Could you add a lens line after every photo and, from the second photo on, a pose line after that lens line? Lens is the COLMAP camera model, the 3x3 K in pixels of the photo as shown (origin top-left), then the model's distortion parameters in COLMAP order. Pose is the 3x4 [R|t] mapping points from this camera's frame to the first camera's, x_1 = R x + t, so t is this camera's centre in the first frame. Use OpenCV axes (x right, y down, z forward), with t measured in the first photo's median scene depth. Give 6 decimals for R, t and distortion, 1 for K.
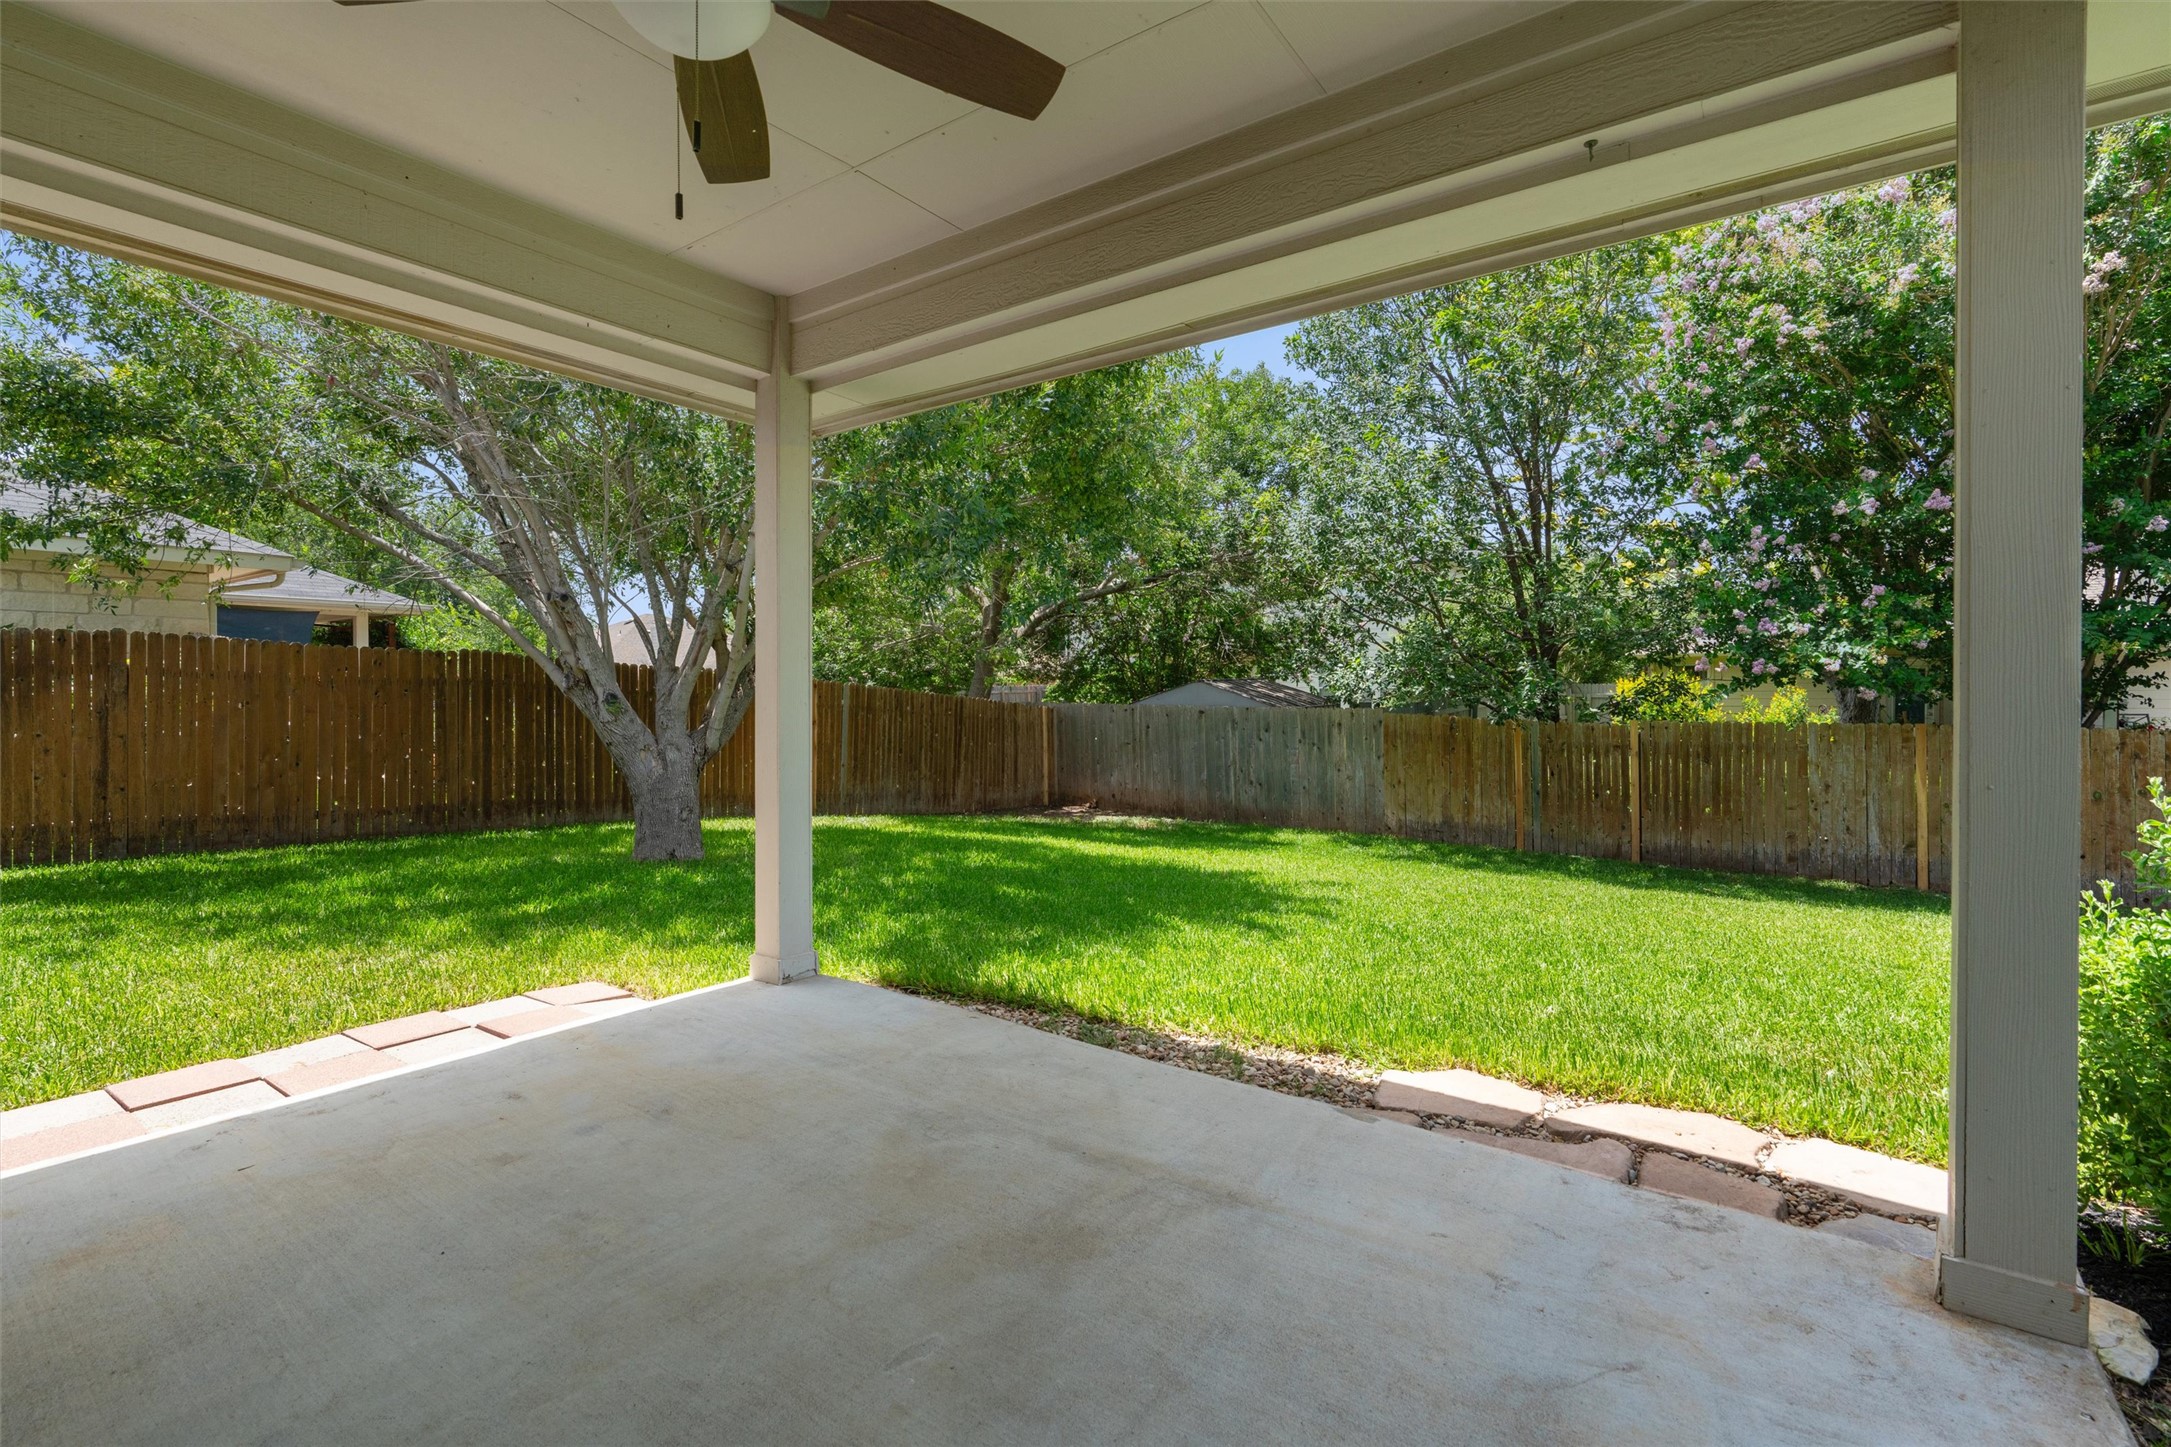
lens RADIAL K [[1014.5, 0, 1083.8], [0, 1014.5, 704.2], [0, 0, 1]] dist [-0.010720, 0.002693]
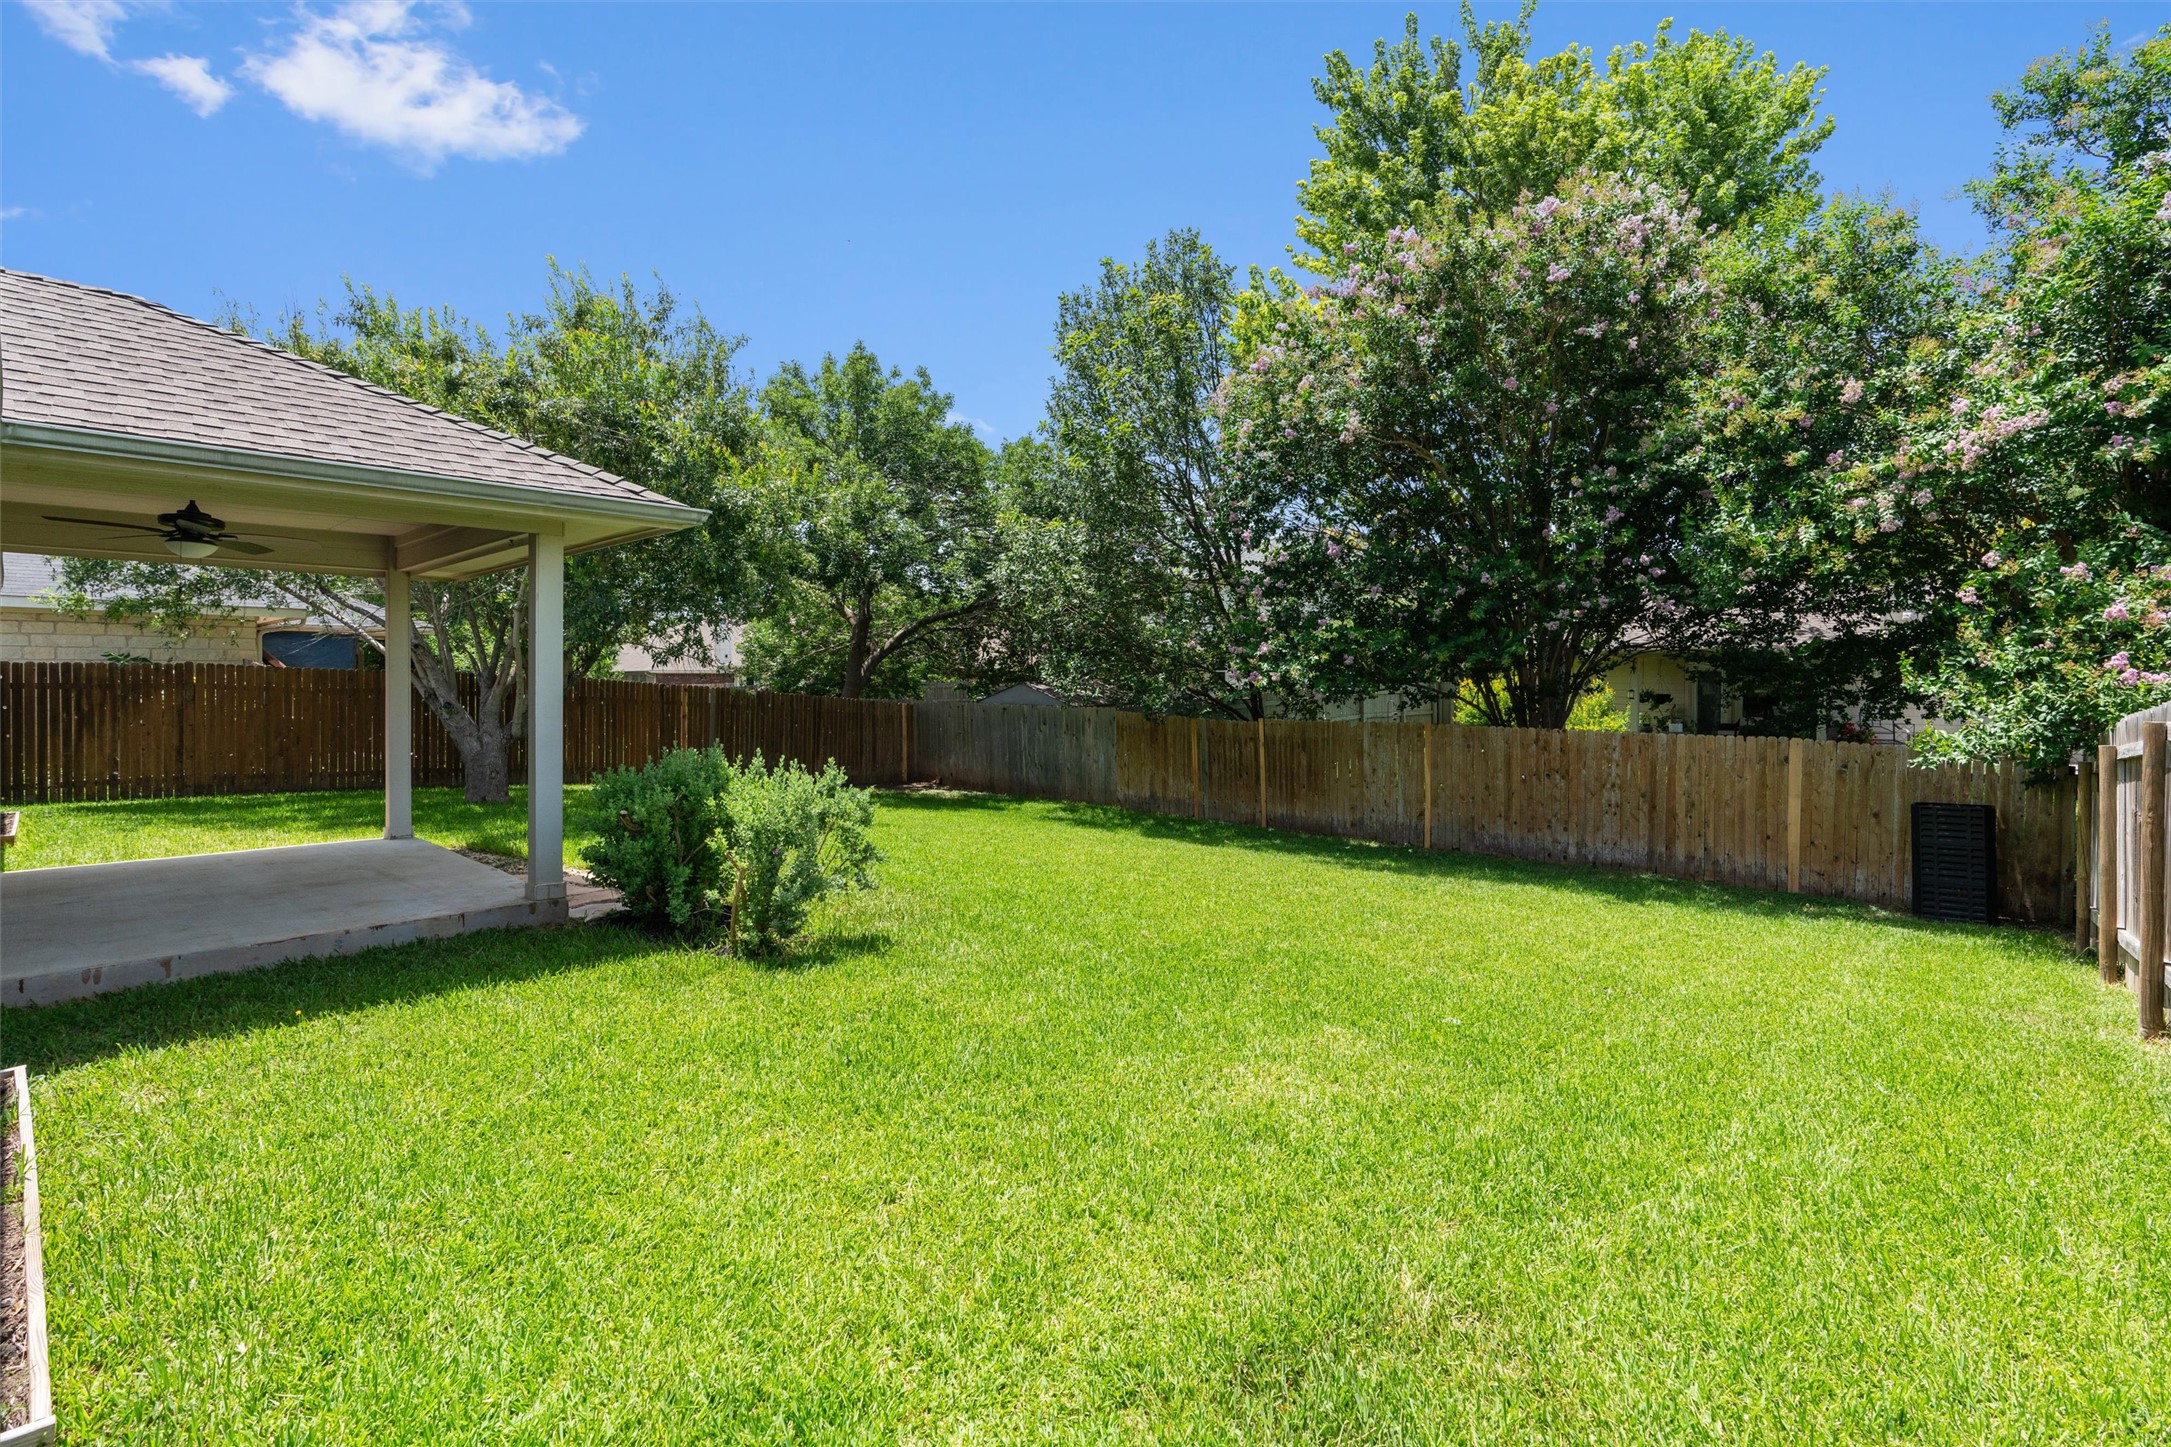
lens RADIAL K [[1014.5, 0, 1083.3], [0, 1014.5, 688.1], [0, 0, 1]] dist [-0.010720, 0.002693]
pose [[0.994120, 0.002337, -0.108258, 0.692451], [-0.002703, 0.999991, -0.003239, -0.028328], [0.108249, 0.003513, 0.994118, -0.500712]]
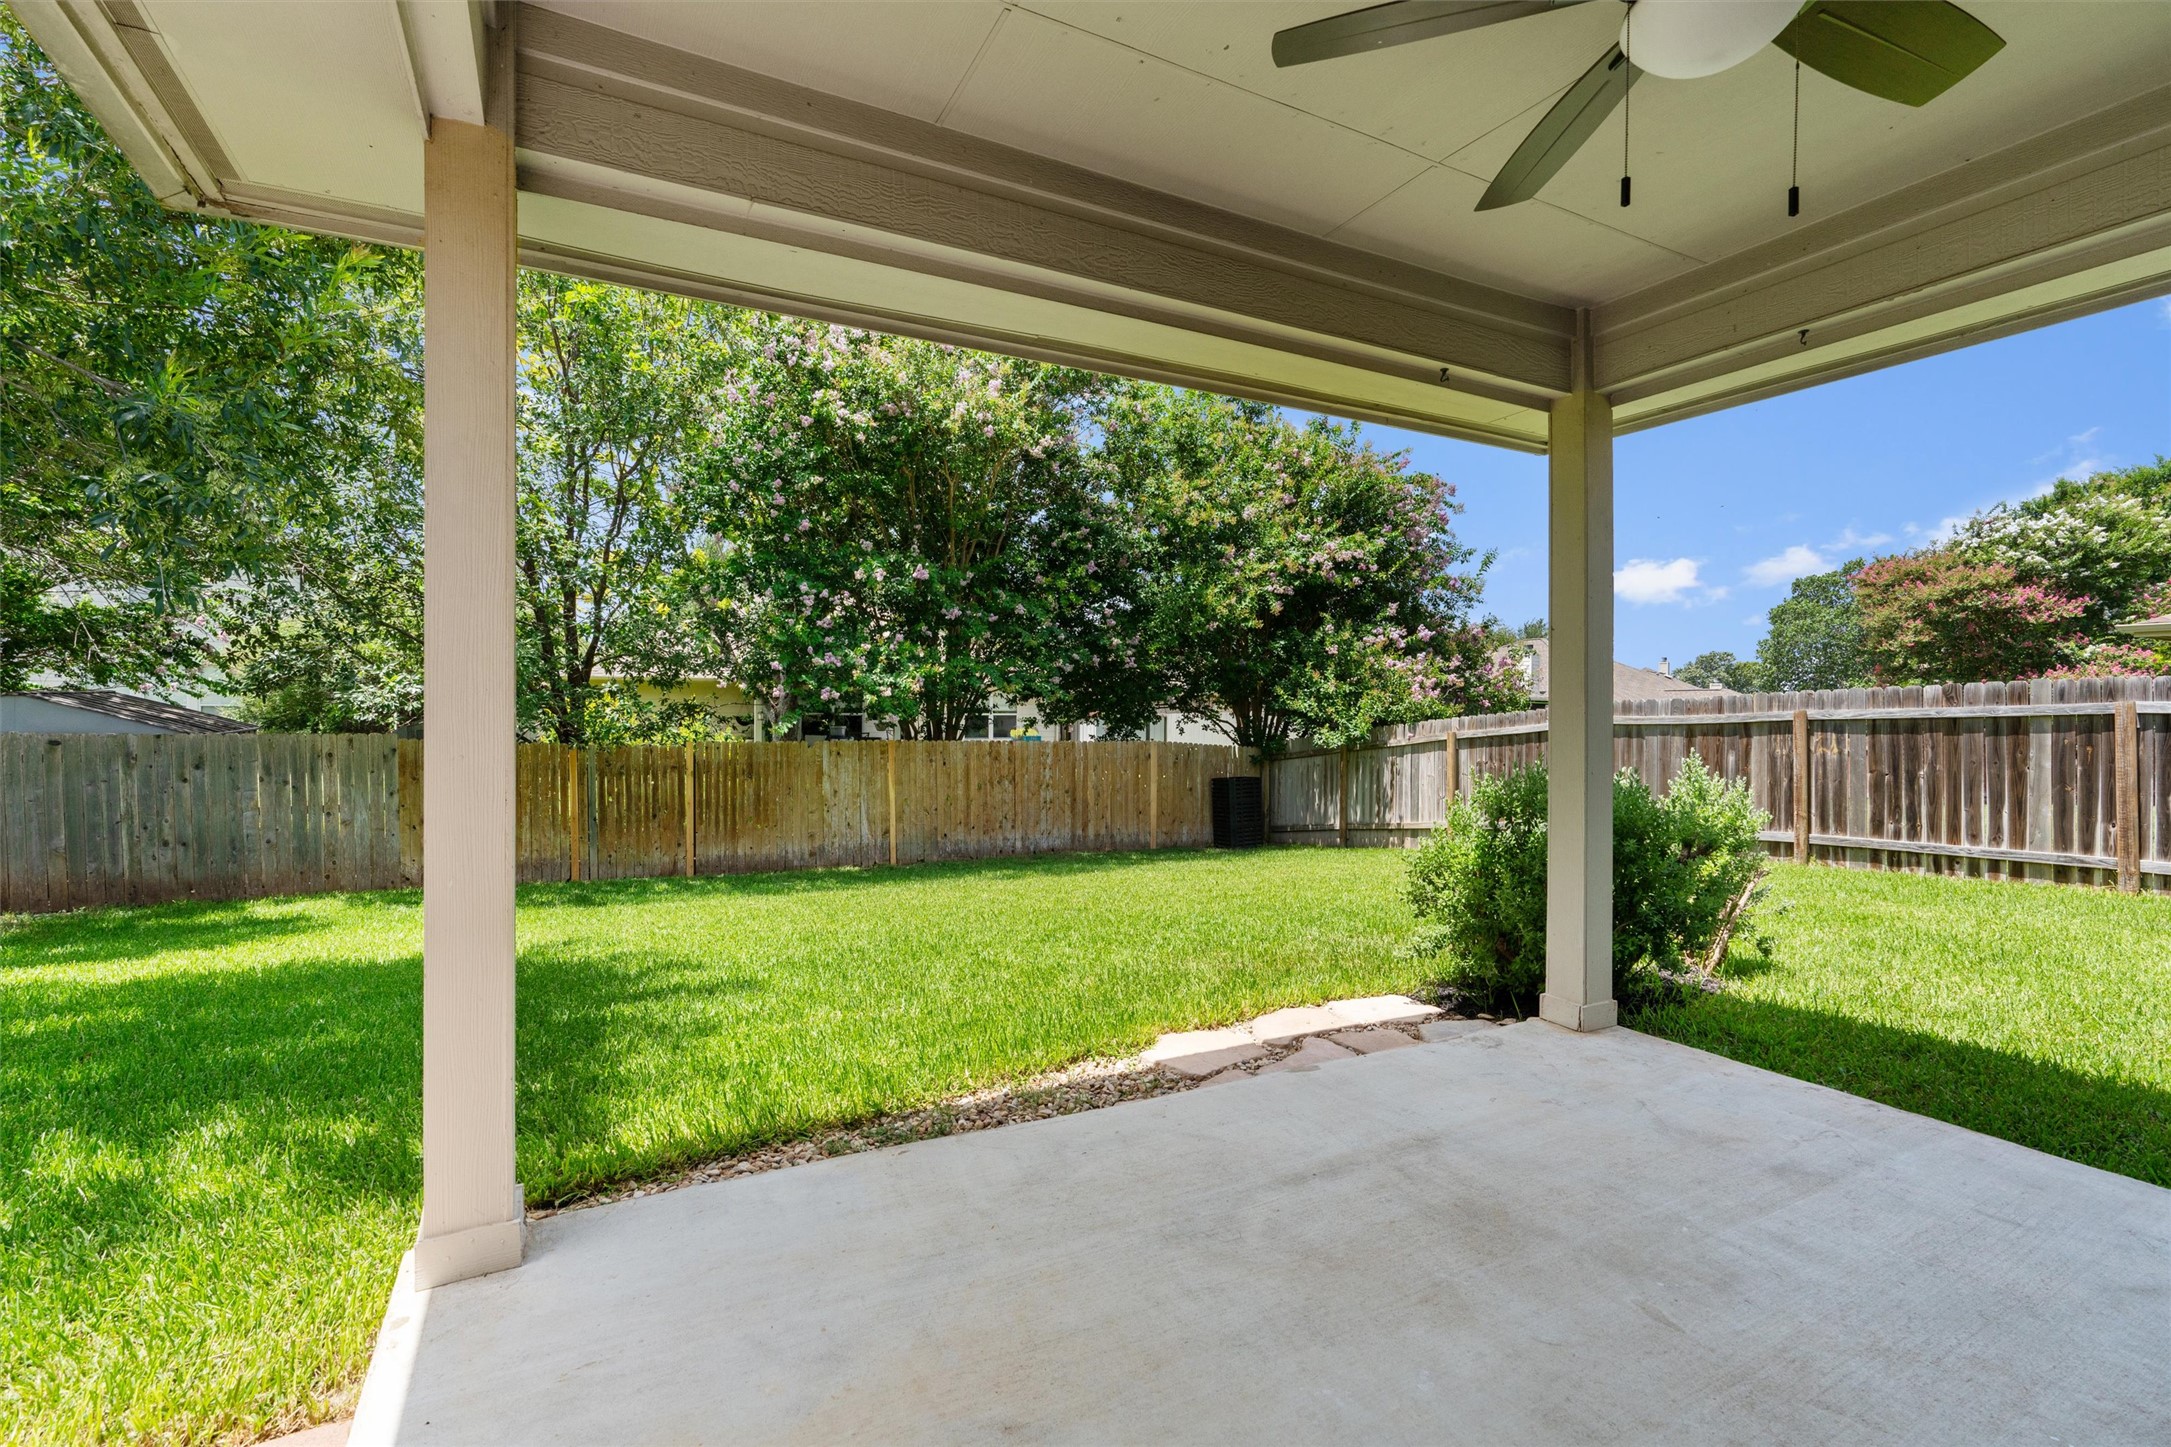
lens RADIAL K [[1014.5, 0, 1083.1], [0, 1014.5, 726.4], [0, 0, 1]] dist [-0.010720, 0.002693]
pose [[0.421803, -0.006773, 0.906662, -0.364702], [0.003513, 0.999977, 0.005835, -0.007635], [-0.906681, 0.000724, 0.421817, 0.274187]]
